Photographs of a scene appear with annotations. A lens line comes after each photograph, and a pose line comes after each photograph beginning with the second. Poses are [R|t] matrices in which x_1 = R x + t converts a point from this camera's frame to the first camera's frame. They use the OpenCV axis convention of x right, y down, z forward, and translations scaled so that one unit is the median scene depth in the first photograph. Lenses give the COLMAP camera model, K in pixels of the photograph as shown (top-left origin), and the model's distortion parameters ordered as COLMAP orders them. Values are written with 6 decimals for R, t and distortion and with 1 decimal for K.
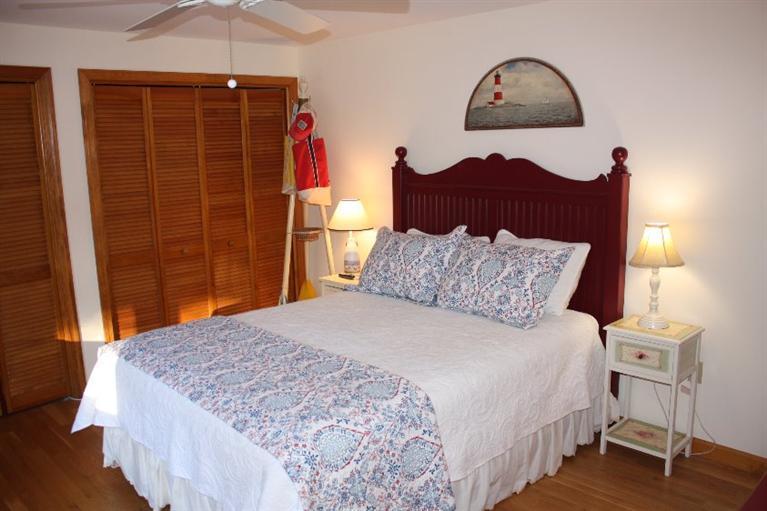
lens RADIAL K [[650.3, 0, 384.1], [0, 650.3, 252.5], [0, 0, 1]] dist [-0.100236, 0.023047]
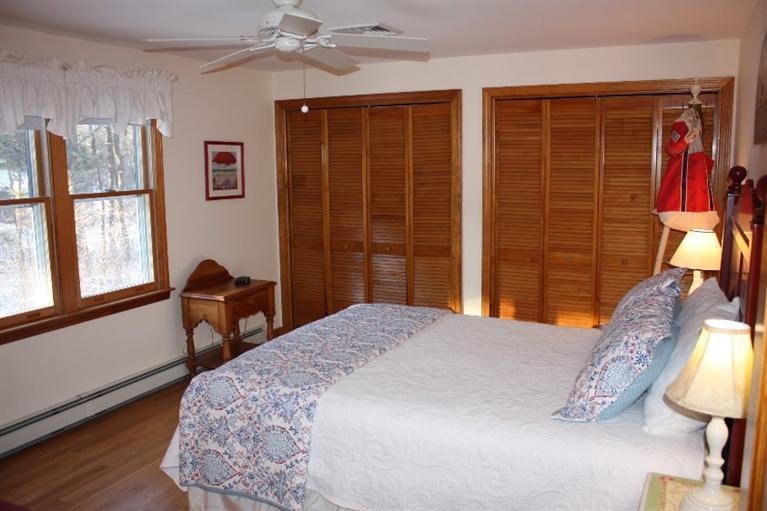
lens RADIAL K [[650.3, 0, 385.1], [0, 650.3, 257.3], [0, 0, 1]] dist [-0.100236, 0.023047]
pose [[0.324279, 0.164142, -0.931612, 0.614577], [-0.162201, 0.979893, 0.116189, -0.086395], [0.931952, 0.113431, 0.344383, 0.431367]]
